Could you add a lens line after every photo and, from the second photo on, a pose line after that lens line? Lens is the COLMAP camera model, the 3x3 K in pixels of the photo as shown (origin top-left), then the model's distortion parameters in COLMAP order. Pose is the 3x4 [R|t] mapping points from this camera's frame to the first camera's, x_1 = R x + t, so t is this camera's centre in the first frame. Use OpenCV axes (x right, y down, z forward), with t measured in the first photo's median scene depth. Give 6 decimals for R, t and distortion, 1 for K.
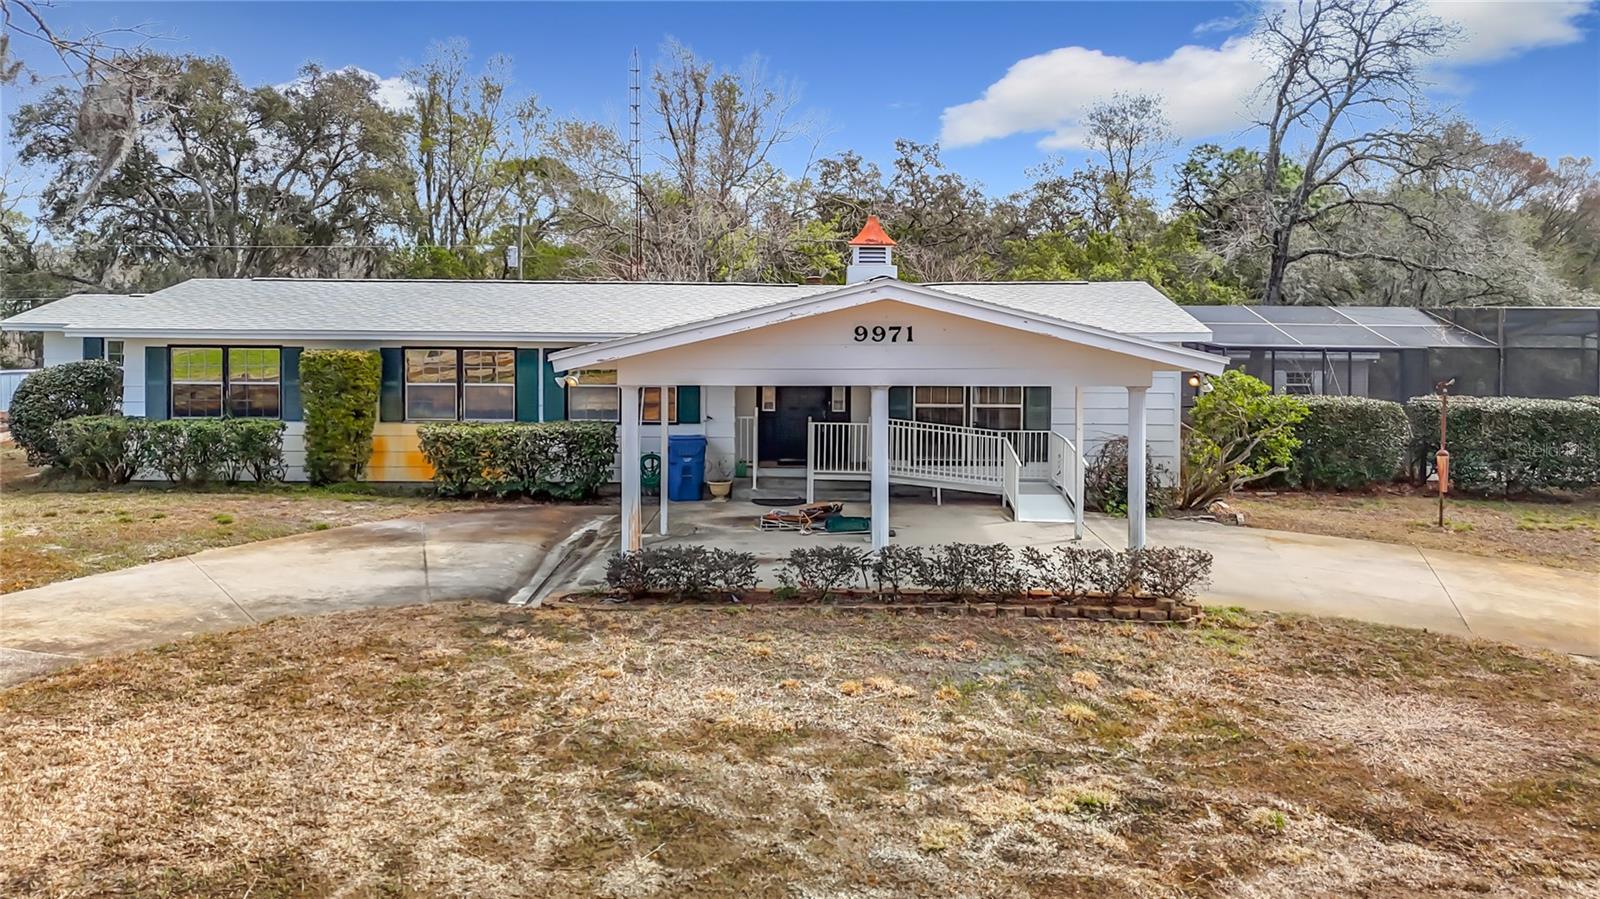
lens RADIAL K [[1461.5, 0, 799.3], [0, 1461.5, 451.8], [0, 0, 1]] dist [0.053506, 0.000000]
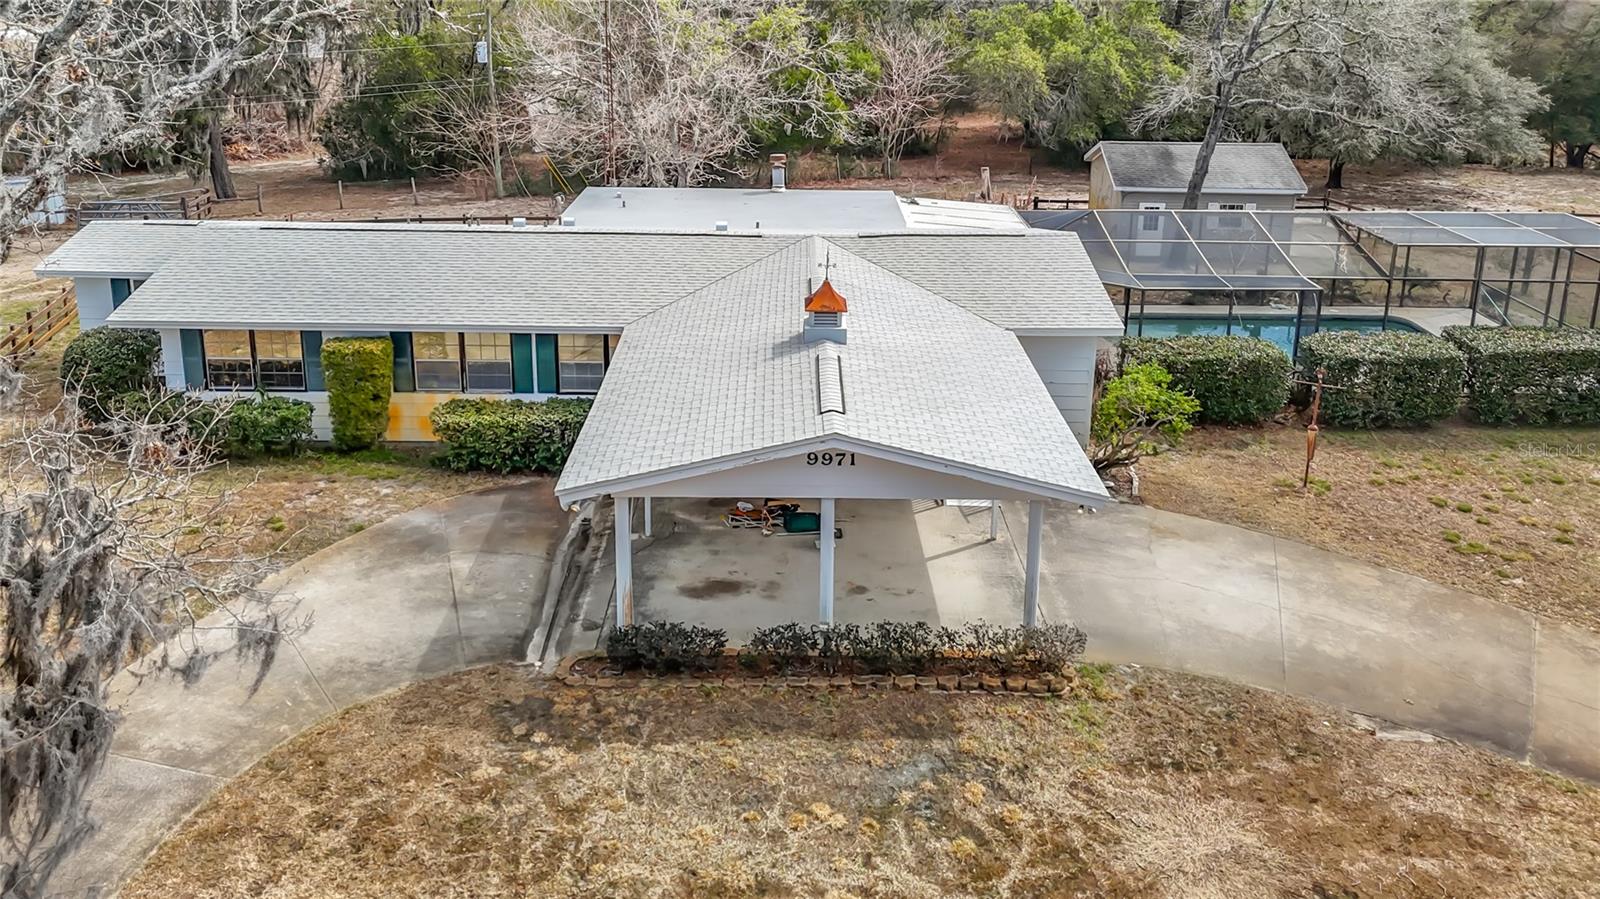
lens RADIAL K [[1461.5, 0, 801.6], [0, 1461.5, 437.9], [0, 0, 1]] dist [0.053506, 0.000000]
pose [[0.999690, 0.004012, 0.024555, 0.003340], [-0.010851, 0.958406, 0.285203, -0.402413], [-0.022389, -0.285381, 0.958153, -0.137559]]
